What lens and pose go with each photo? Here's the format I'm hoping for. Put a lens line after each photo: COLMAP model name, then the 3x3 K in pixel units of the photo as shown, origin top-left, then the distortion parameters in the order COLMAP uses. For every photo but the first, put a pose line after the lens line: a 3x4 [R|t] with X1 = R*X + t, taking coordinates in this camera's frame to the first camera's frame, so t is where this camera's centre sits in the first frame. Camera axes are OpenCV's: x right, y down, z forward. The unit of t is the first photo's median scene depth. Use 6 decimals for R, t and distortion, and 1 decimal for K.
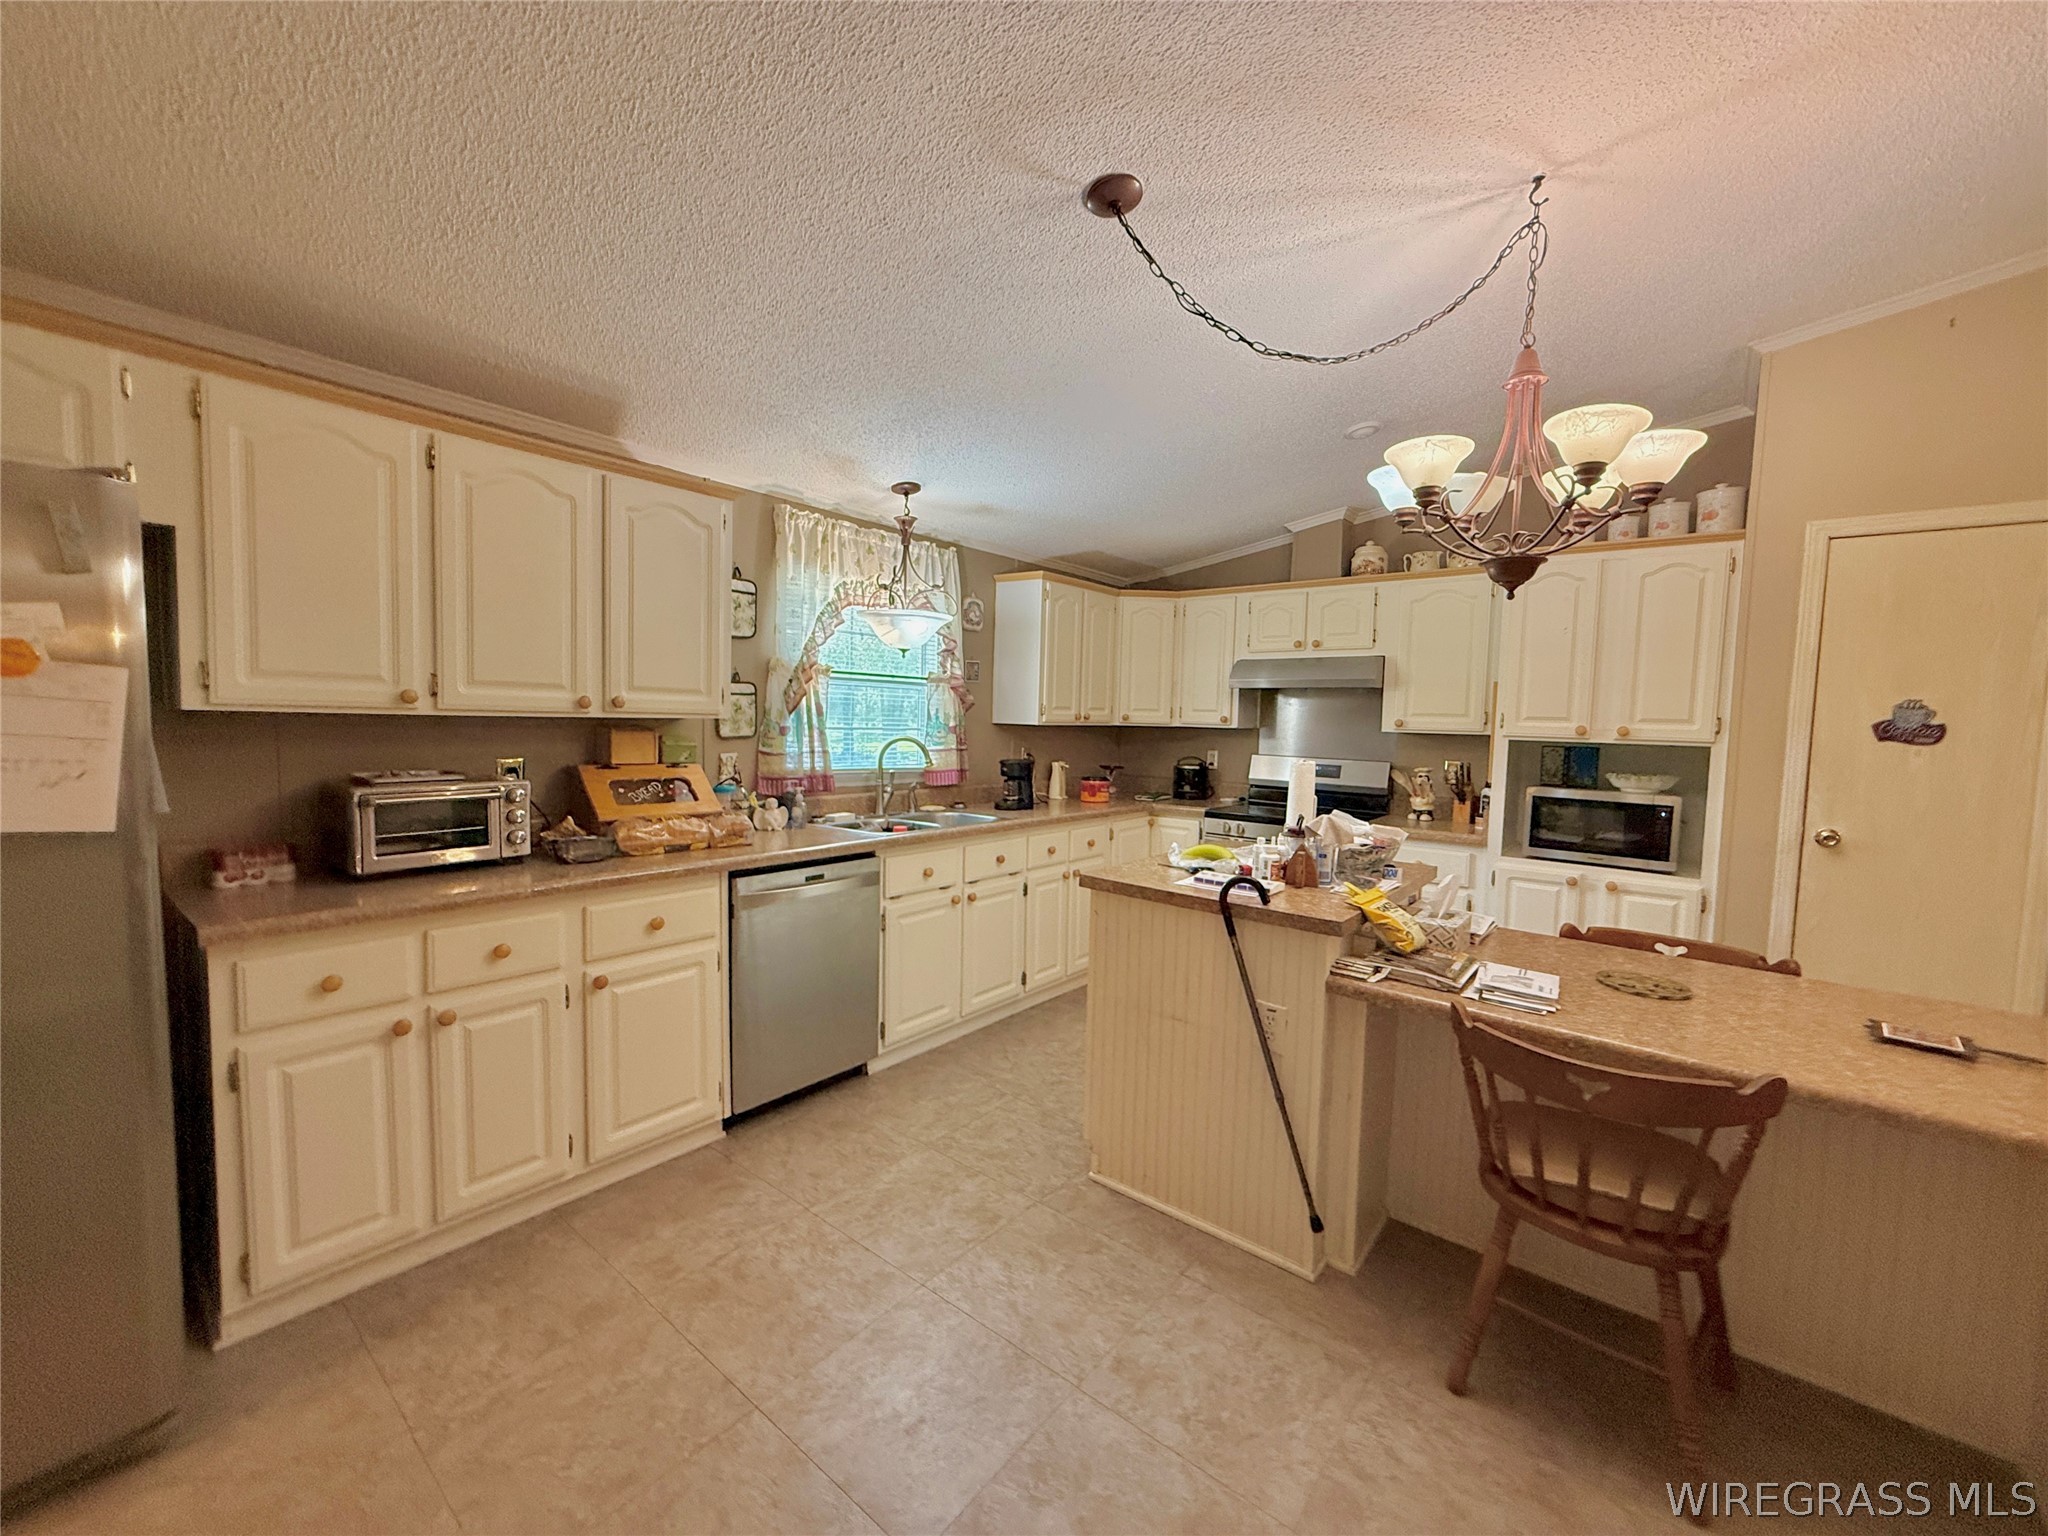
lens RADIAL K [[811.2, 0, 1016.5], [0, 811.2, 767.0], [0, 0, 1]] dist [0.000182, -0.000555]
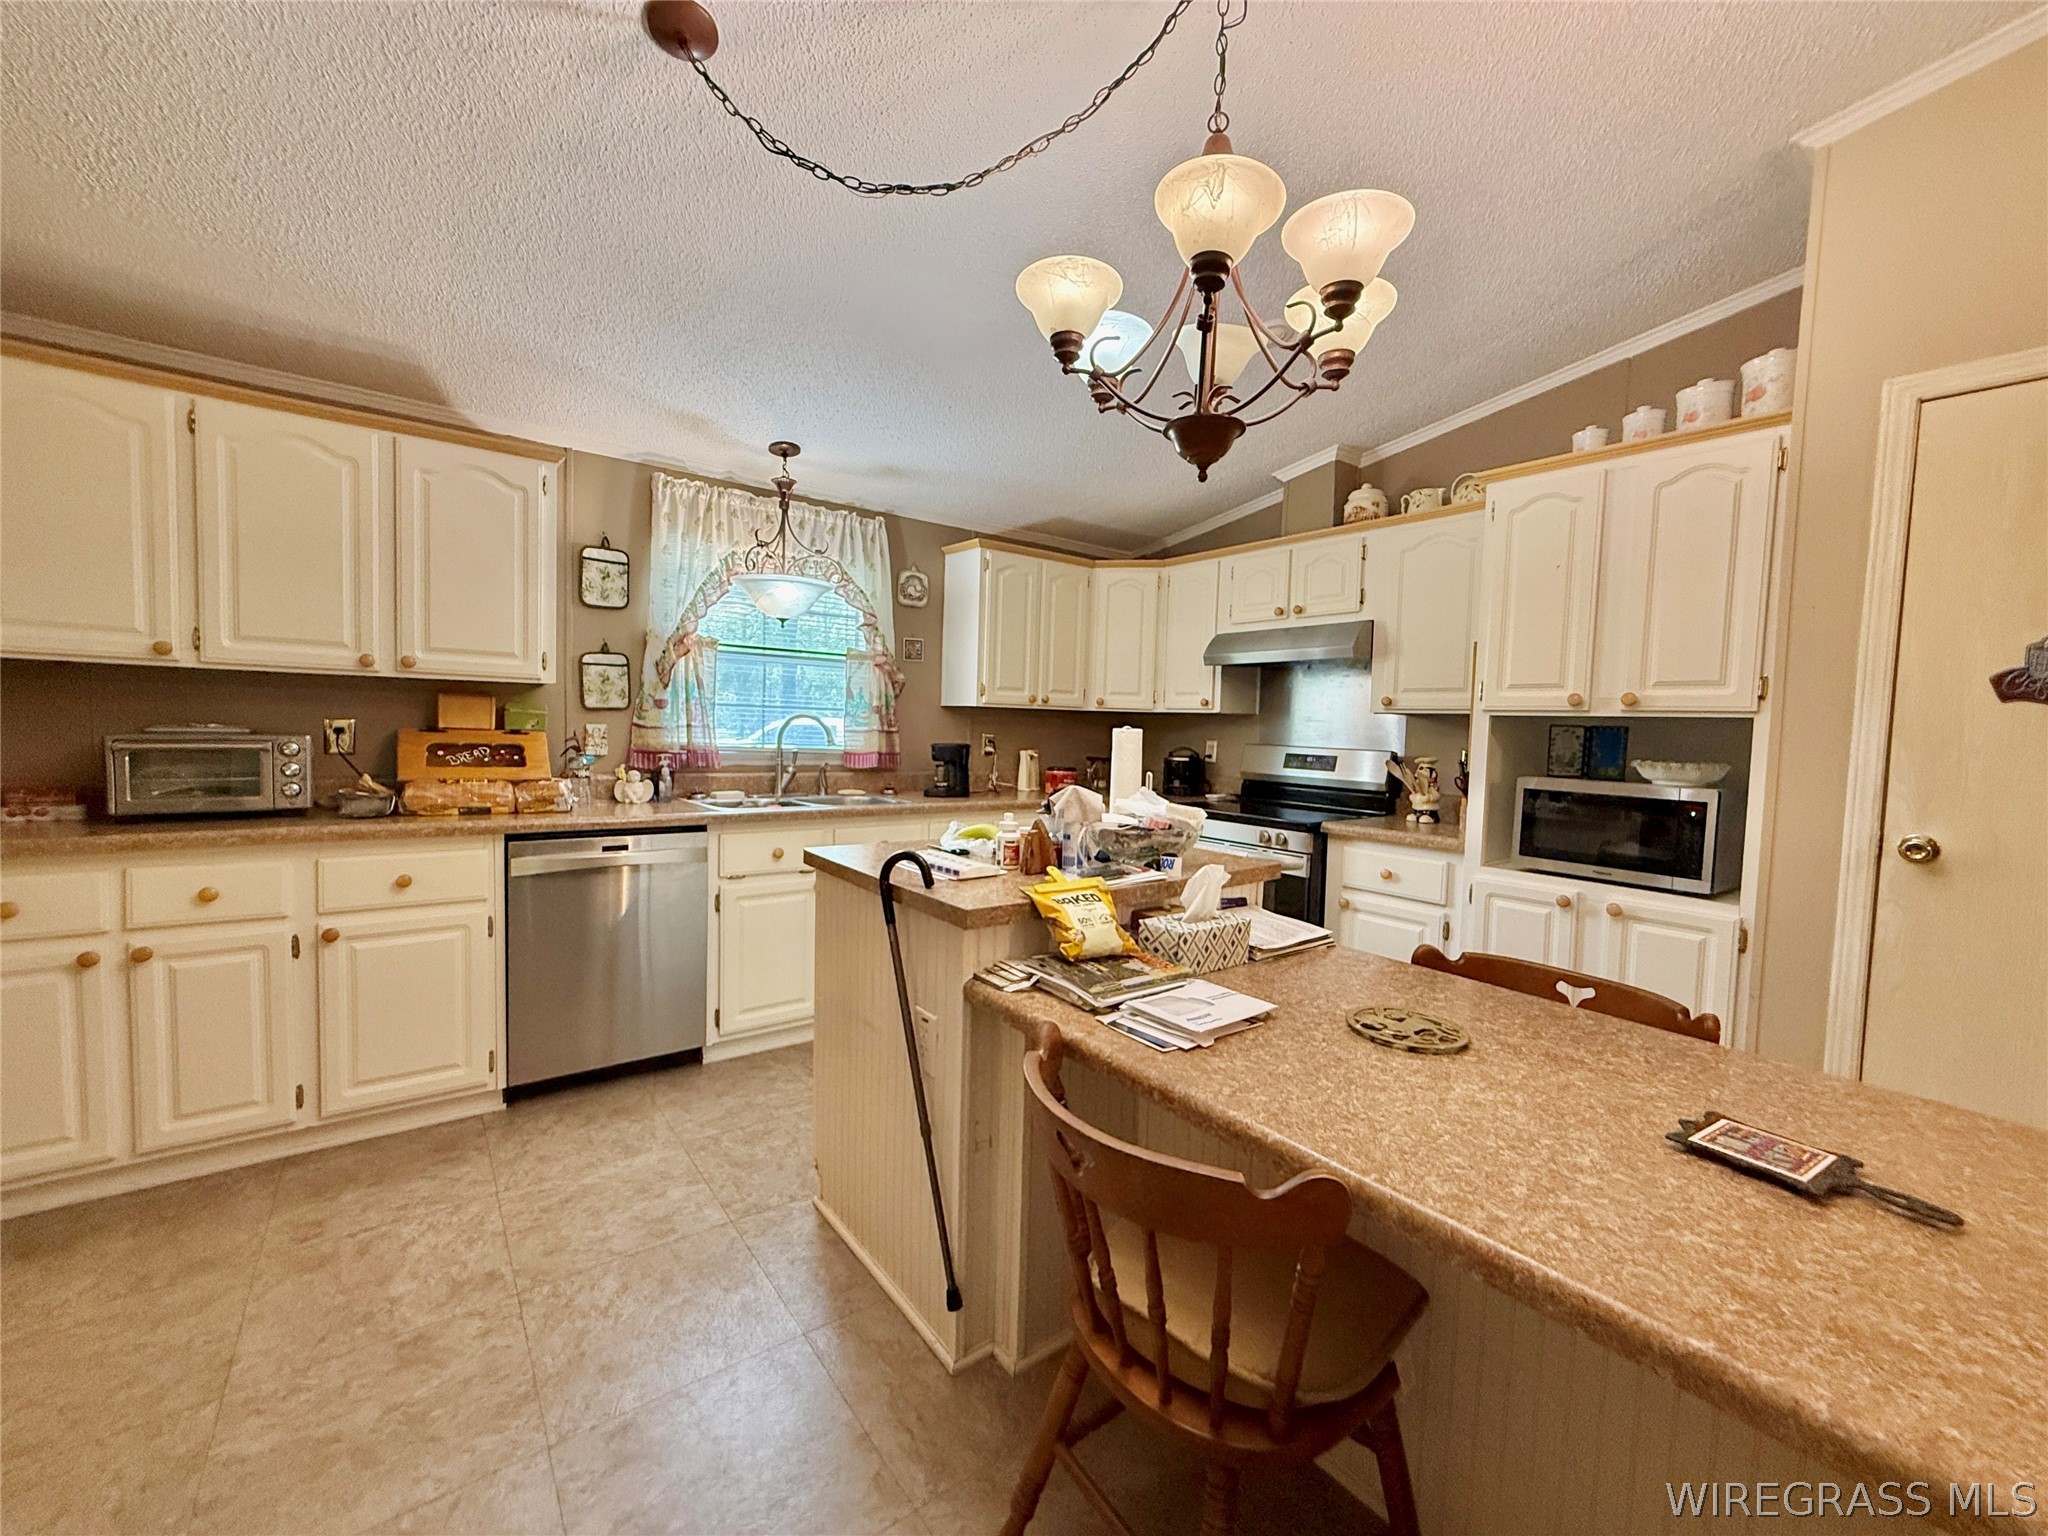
lens RADIAL K [[811.2, 0, 1023.2], [0, 811.2, 767.5], [0, 0, 1]] dist [0.000182, -0.000555]
pose [[0.972376, 0.016126, -0.232861, 0.446397], [-0.020412, 0.999663, -0.016008, 0.047409], [0.232524, 0.020319, 0.972378, 0.183325]]
